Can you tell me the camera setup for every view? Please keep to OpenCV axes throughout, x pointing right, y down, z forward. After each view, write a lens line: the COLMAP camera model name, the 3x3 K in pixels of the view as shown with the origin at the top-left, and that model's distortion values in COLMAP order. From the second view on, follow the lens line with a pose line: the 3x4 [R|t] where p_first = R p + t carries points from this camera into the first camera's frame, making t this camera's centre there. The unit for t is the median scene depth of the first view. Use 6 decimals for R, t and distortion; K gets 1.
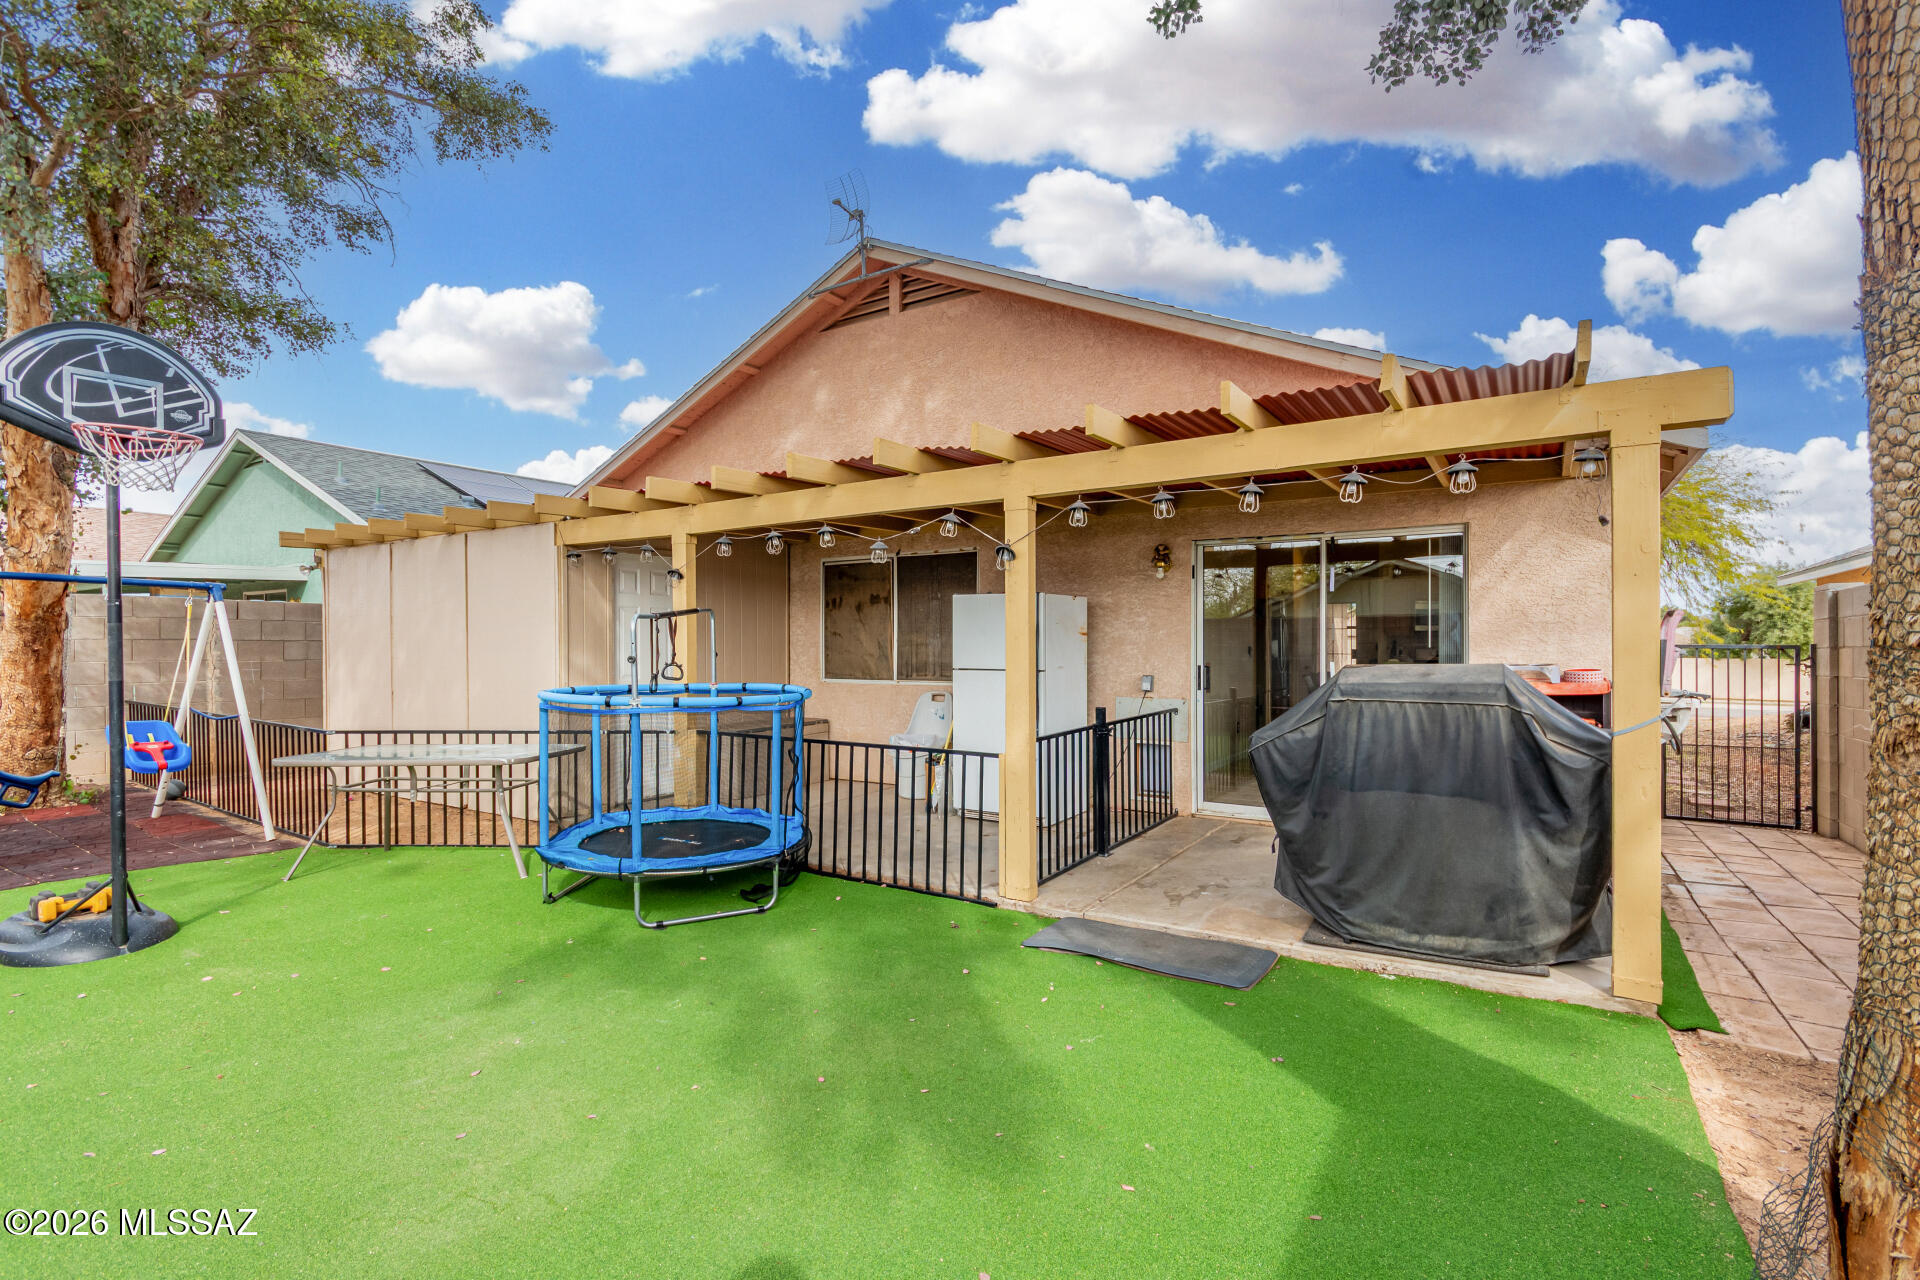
lens RADIAL K [[891.7, 0, 972.5], [0, 891.7, 636.3], [0, 0, 1]] dist [-0.004997, 0.002559]
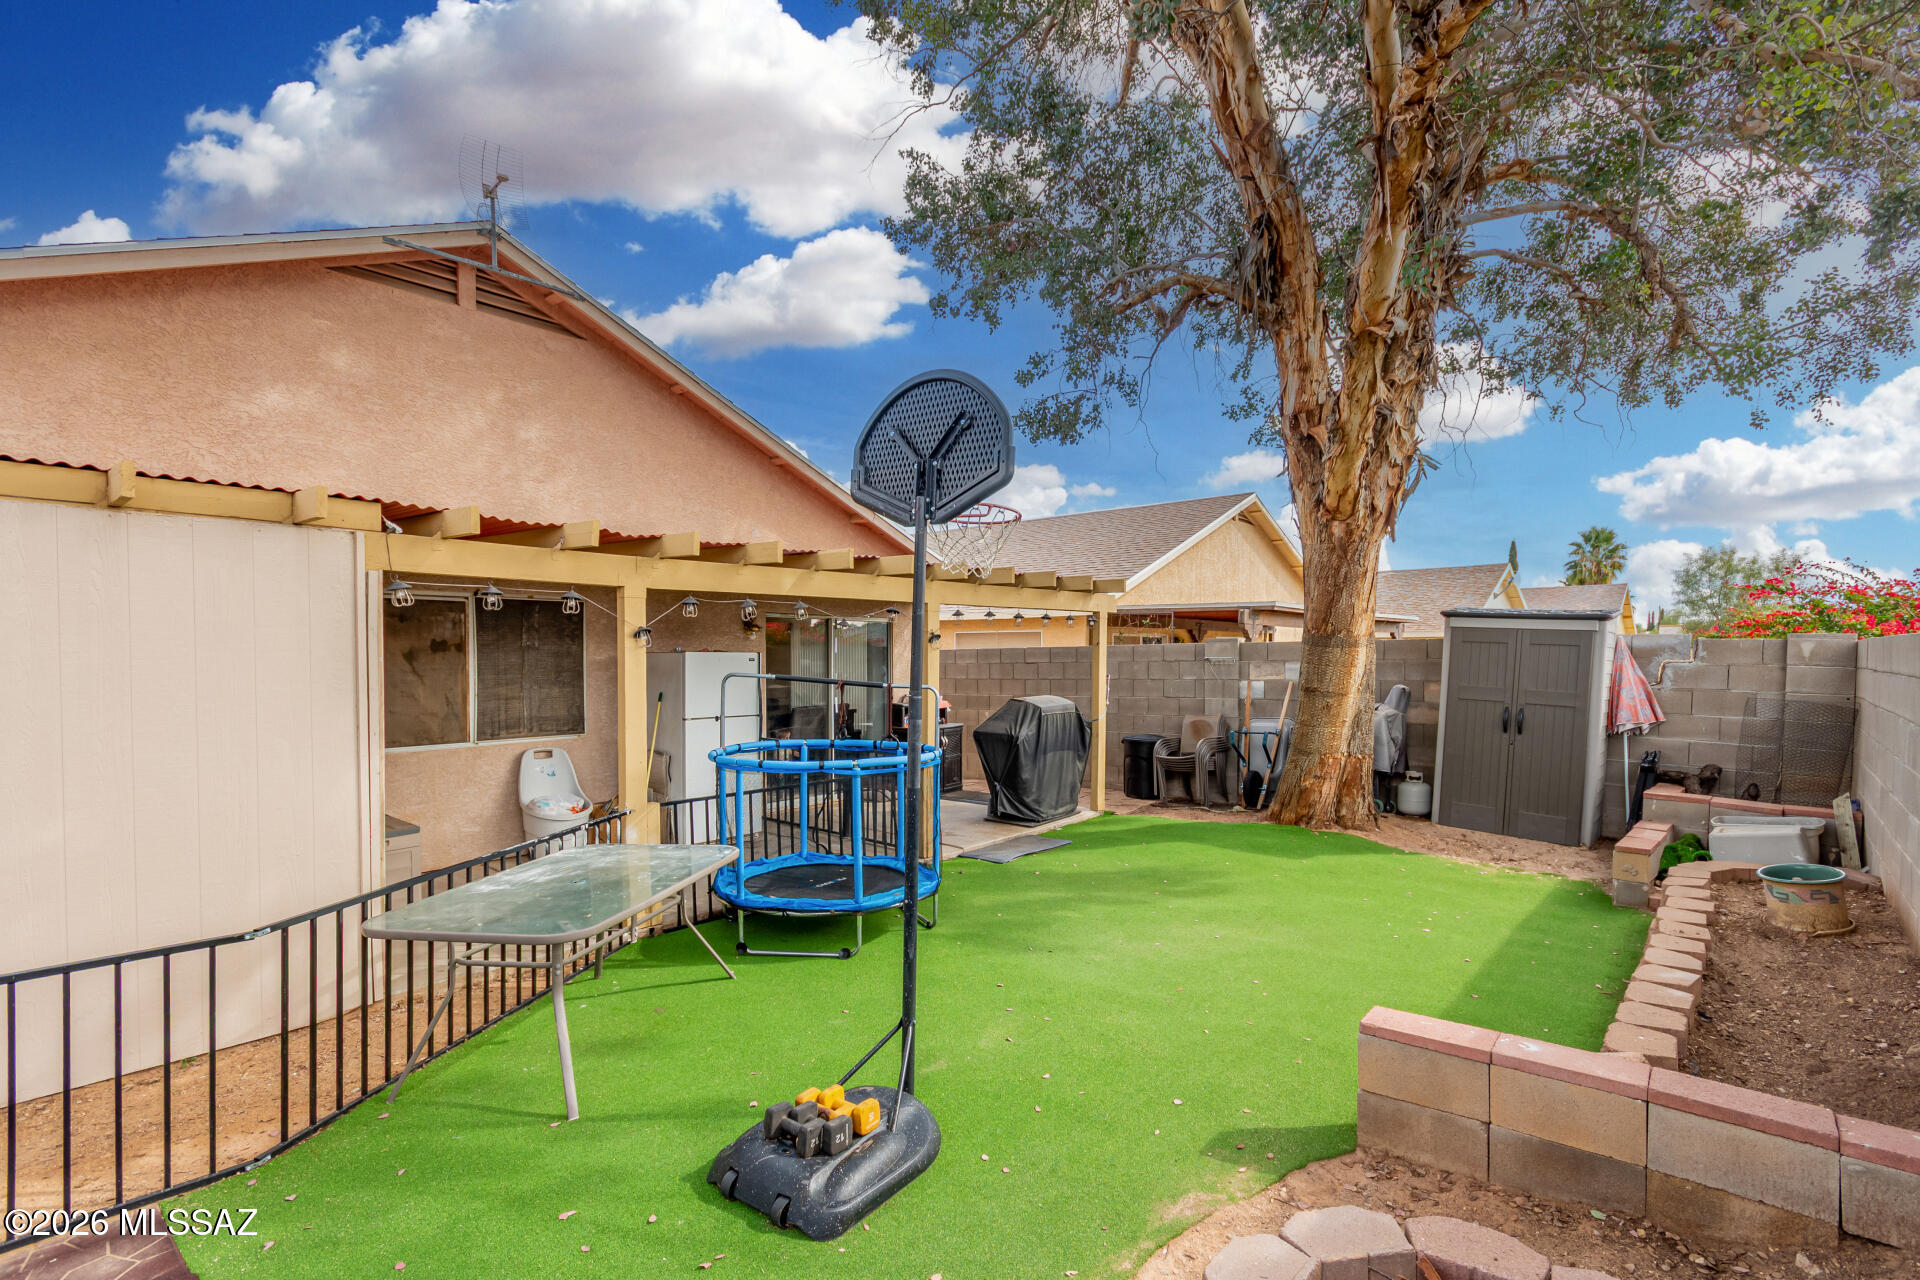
lens RADIAL K [[891.7, 0, 1004.2], [0, 891.7, 658.8], [0, 0, 1]] dist [-0.004997, 0.002559]
pose [[0.116801, -0.010542, 0.993099, -1.040790], [-0.003567, 0.999933, 0.011034, -0.049108], [-0.993149, -0.004831, 0.116755, 0.477046]]
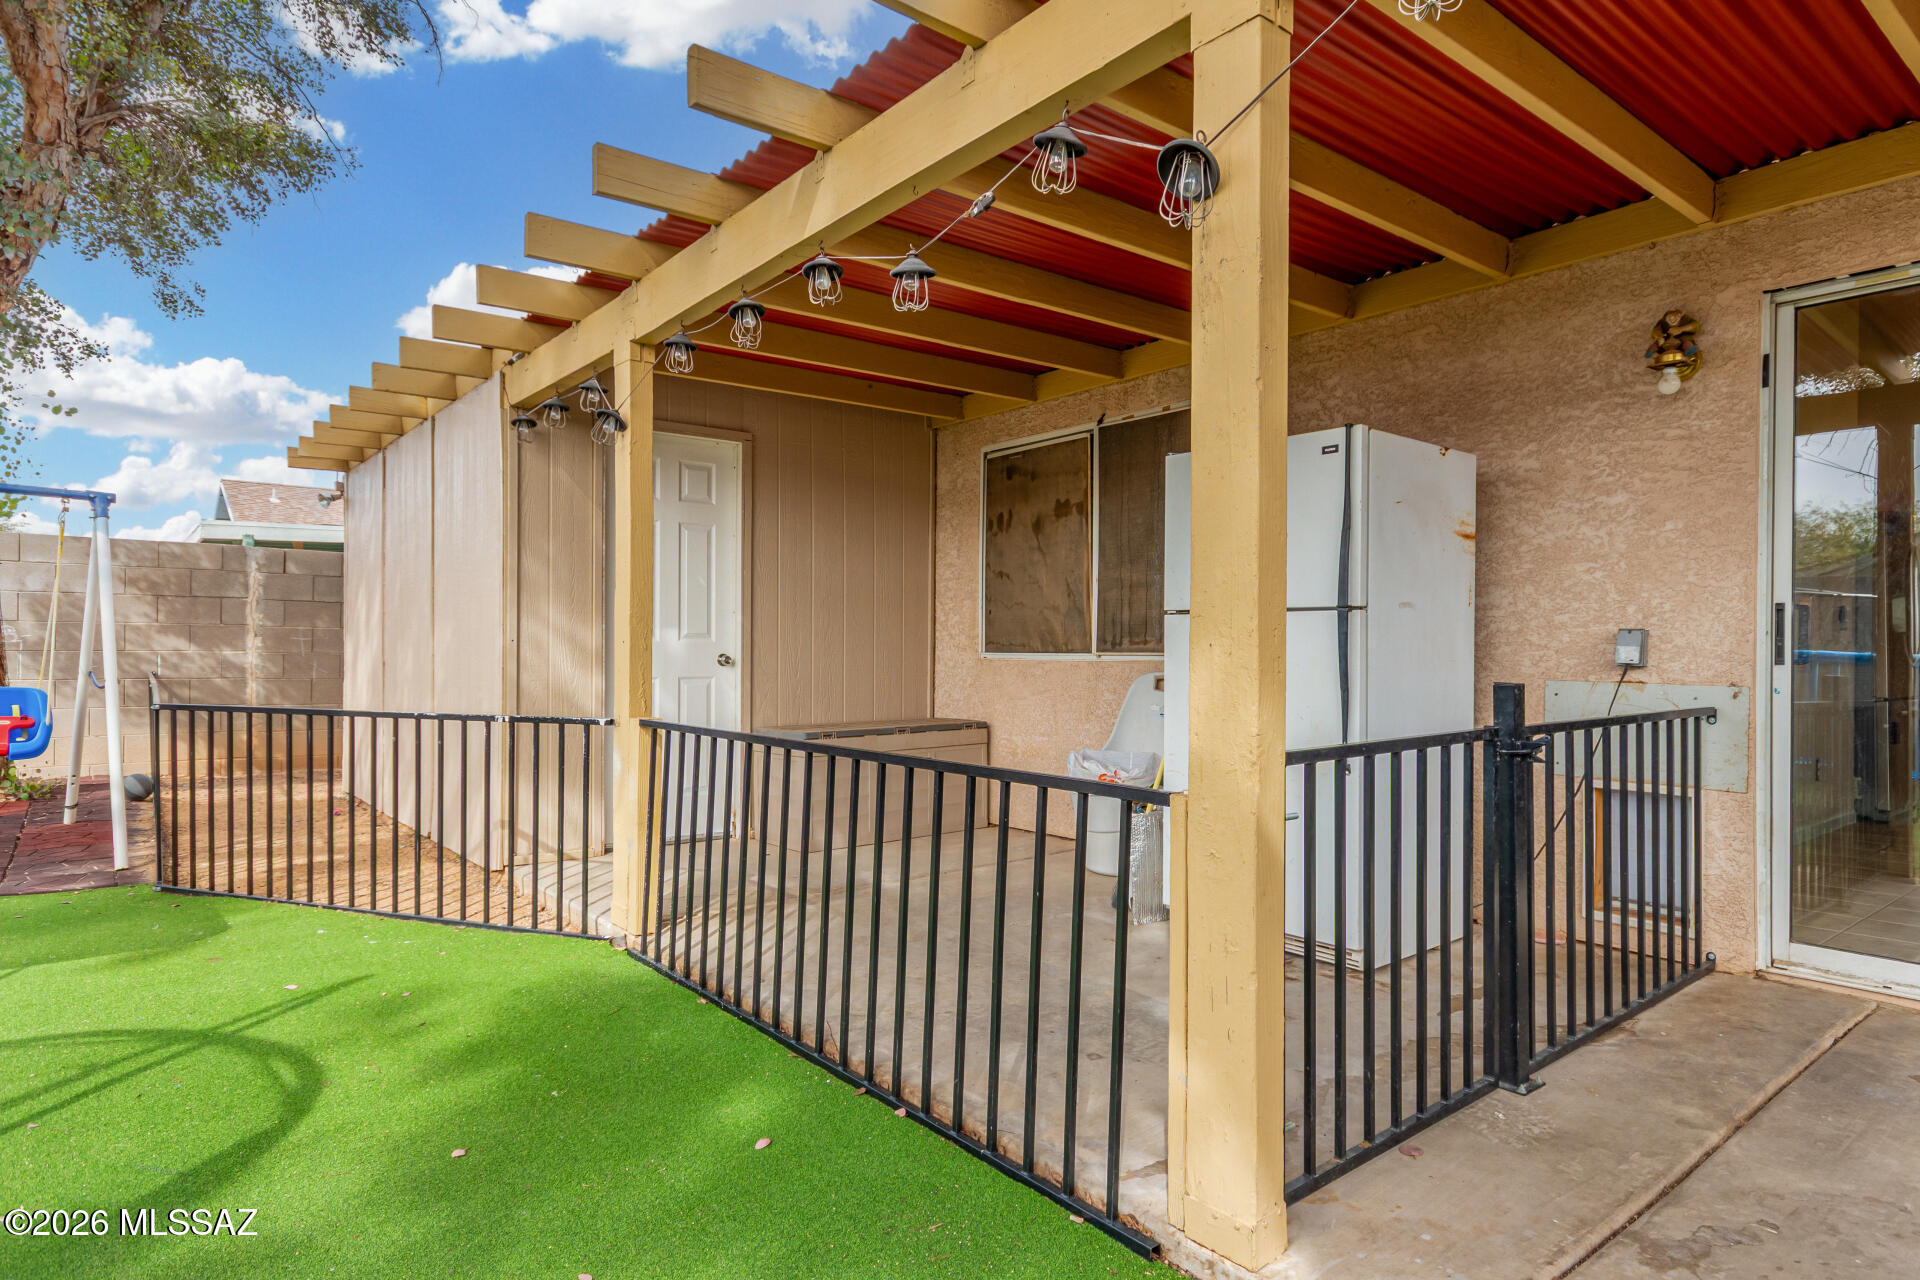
lens RADIAL K [[1085.0, 0, 970.5], [0, 1085.0, 647.5], [0, 0, 1]] dist [0.006808, 0.001625]
pose [[0.950669, 0.008721, -0.310083, 0.057623], [-0.007769, 0.999961, 0.004304, 0.052264], [0.310109, -0.001683, 0.950700, 0.407448]]
